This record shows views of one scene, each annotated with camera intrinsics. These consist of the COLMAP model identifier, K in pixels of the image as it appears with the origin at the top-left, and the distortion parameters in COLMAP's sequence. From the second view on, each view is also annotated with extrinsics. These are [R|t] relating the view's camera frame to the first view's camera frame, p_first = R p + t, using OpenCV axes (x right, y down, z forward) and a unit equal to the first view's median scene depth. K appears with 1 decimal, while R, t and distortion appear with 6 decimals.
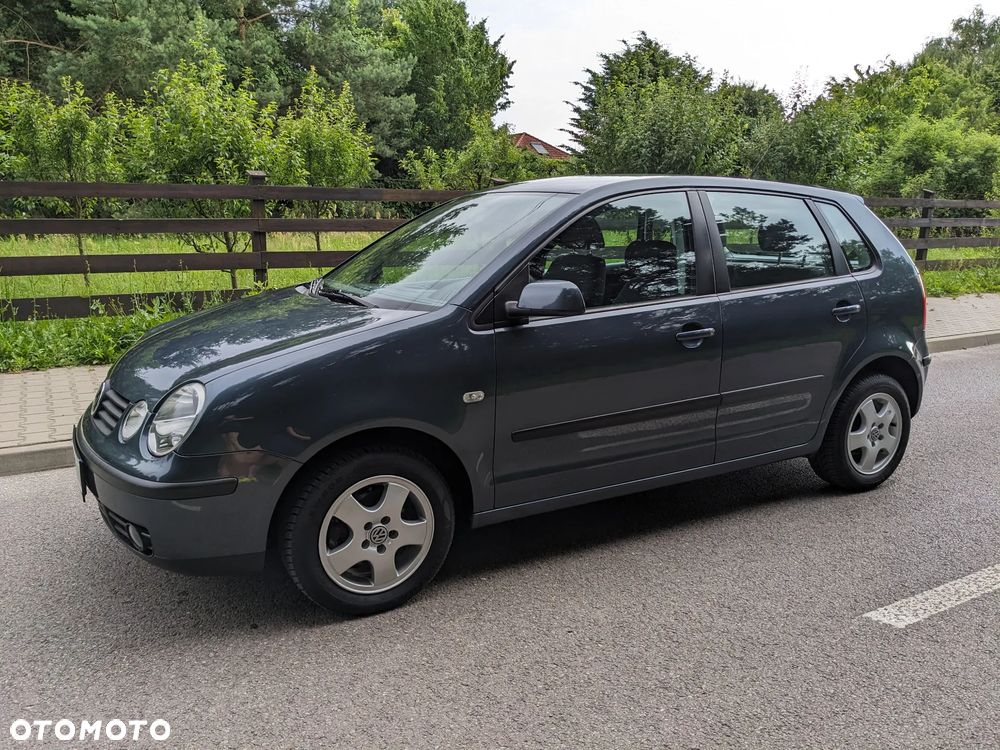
lens RADIAL K [[787.1, 0, 491.4], [0, 787.1, 372.8], [0, 0, 1]] dist [0.054925, -0.084260]
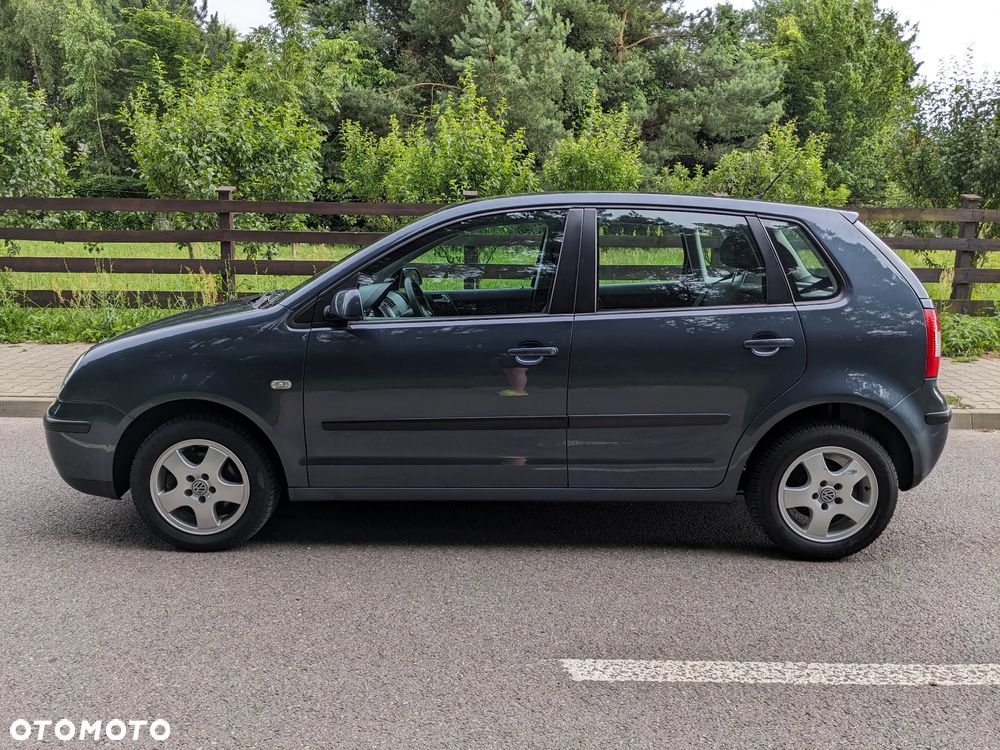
lens RADIAL K [[787.1, 0, 491.4], [0, 787.1, 372.8], [0, 0, 1]] dist [0.054925, -0.084260]
pose [[0.871060, 0.096630, -0.481579, 0.566397], [-0.106148, 0.994322, 0.007517, -0.020246], [0.479571, 0.044571, 0.876371, 0.088445]]
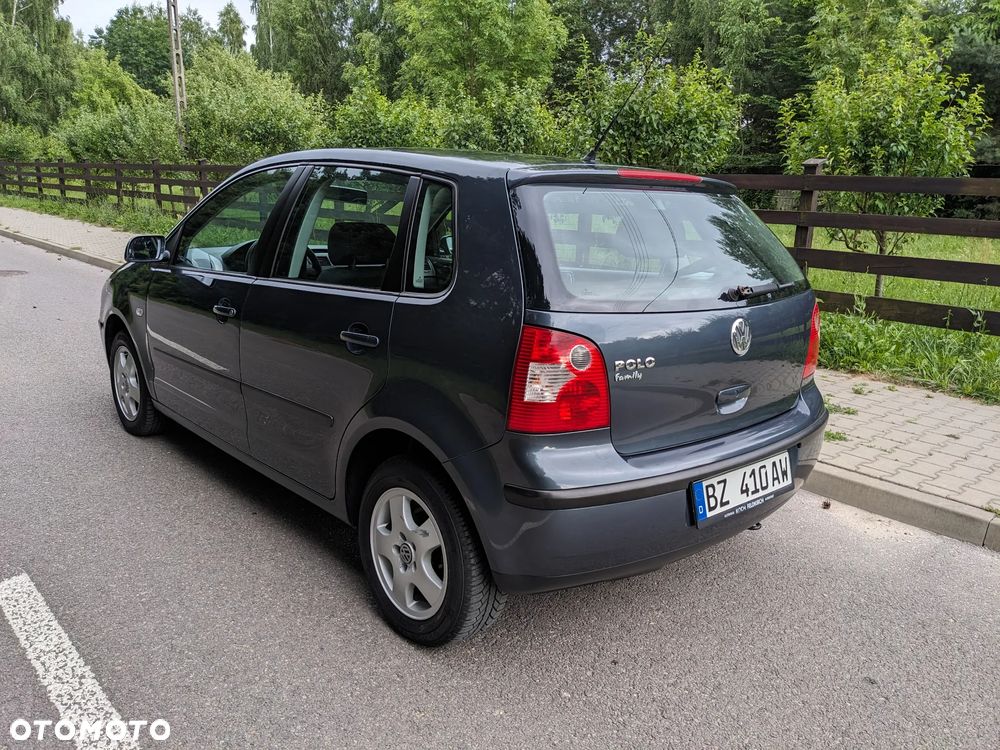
lens RADIAL K [[785.6, 0, 505.0], [0, 785.6, 393.1], [0, 0, 1]] dist [0.055615, -0.083702]
pose [[0.222492, 0.249611, -0.942439, 1.058854], [-0.229621, 0.952892, 0.198170, -0.185648], [0.947508, 0.172312, 0.269326, 0.886190]]
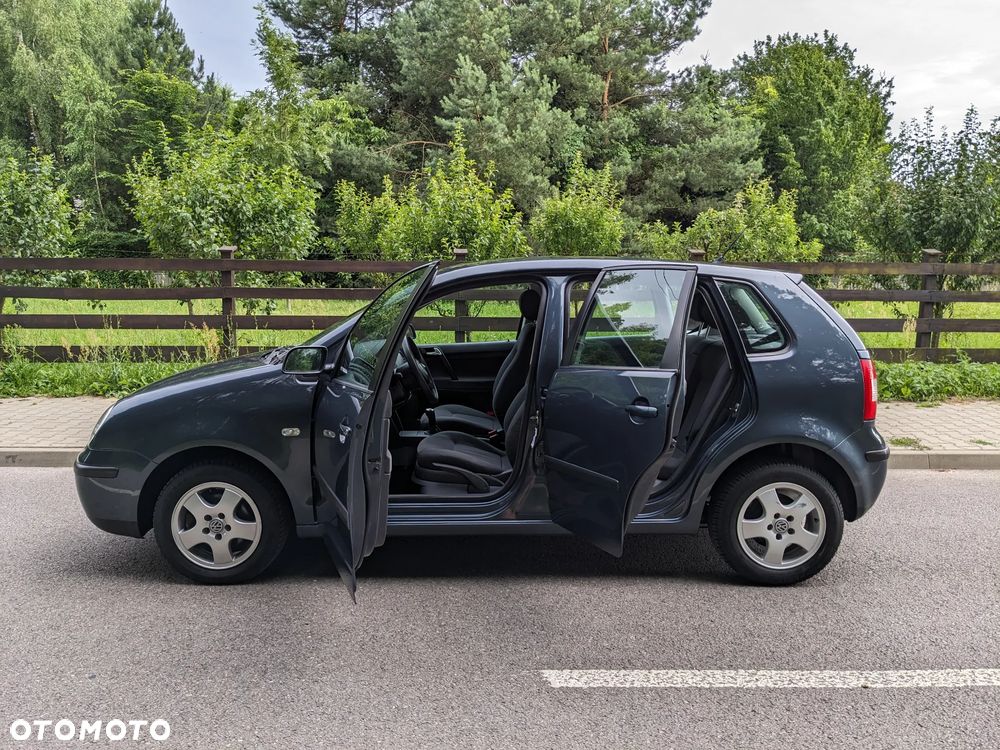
lens RADIAL K [[788.4, 0, 495.5], [0, 788.4, 386.1], [0, 0, 1]] dist [0.053040, -0.077638]
pose [[0.878939, 0.067037, -0.472200, 0.619801], [-0.097008, 0.994504, -0.039379, -0.018177], [0.466965, 0.080419, 0.880611, 0.002540]]
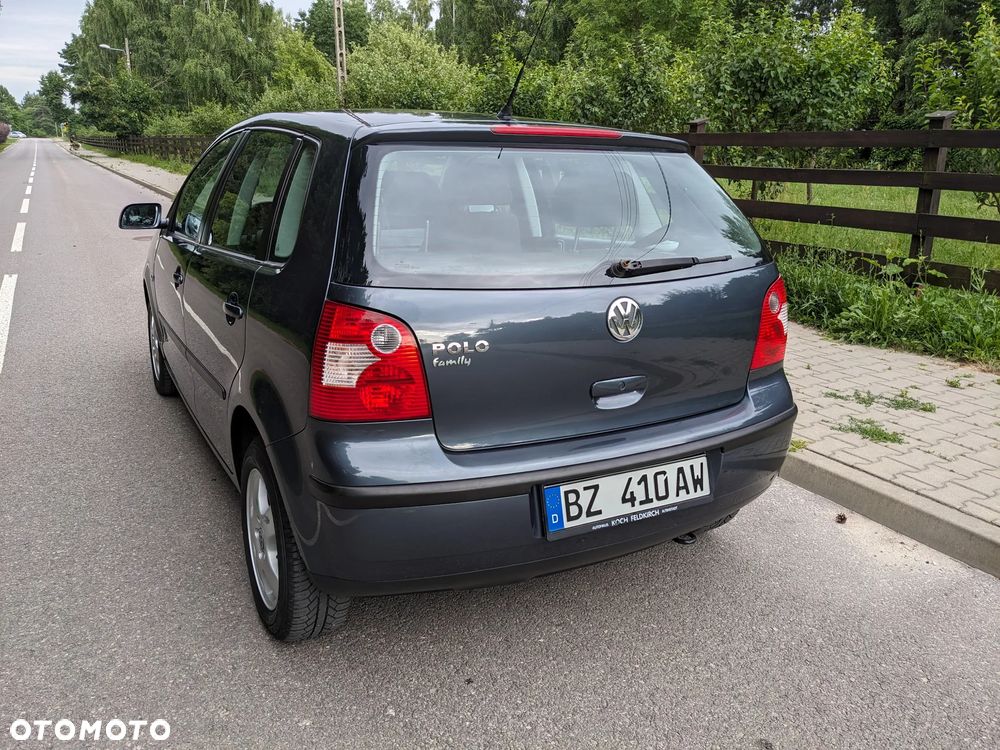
lens RADIAL K [[786.3, 0, 497.0], [0, 786.3, 365.3], [0, 0, 1]] dist [0.058910, -0.087980]
pose [[-0.007501, 0.259962, -0.965590, 1.022950], [-0.217015, 0.942180, 0.255345, -0.234758], [0.976139, 0.211463, 0.049349, 1.117761]]
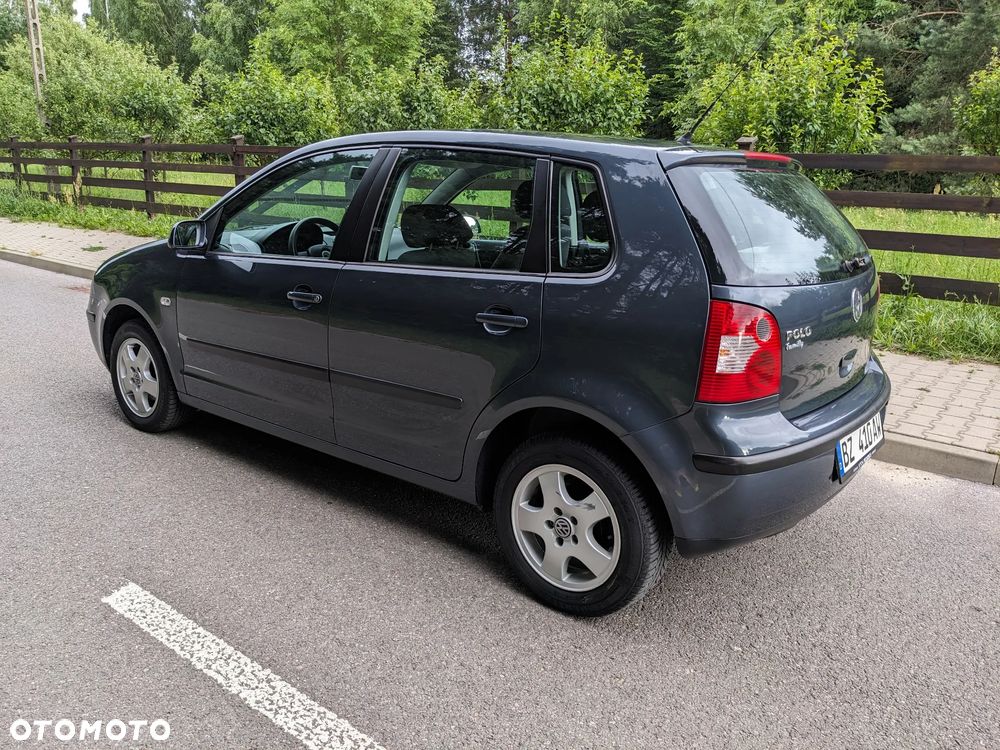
lens RADIAL K [[787.1, 0, 491.4], [0, 787.1, 372.8], [0, 0, 1]] dist [0.054925, -0.084260]
pose [[0.379334, 0.239130, -0.893825, 1.004395], [-0.213306, 0.962606, 0.167005, -0.138403], [0.900336, 0.127308, 0.416157, 0.667403]]
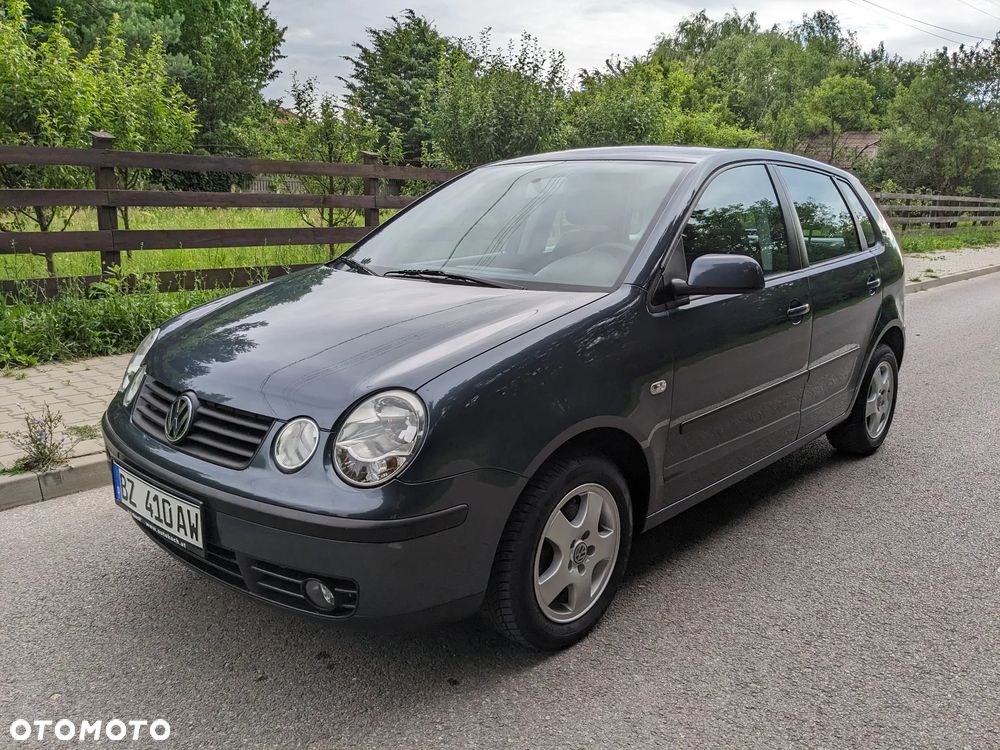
lens RADIAL K [[788.4, 0, 495.5], [0, 788.4, 386.1], [0, 0, 1]] dist [0.053040, -0.077638]
pose [[0.951877, -0.056730, 0.301183, -0.329324], [0.045782, 0.998013, 0.043293, -0.012683], [-0.303040, -0.027421, 0.952583, 0.142045]]
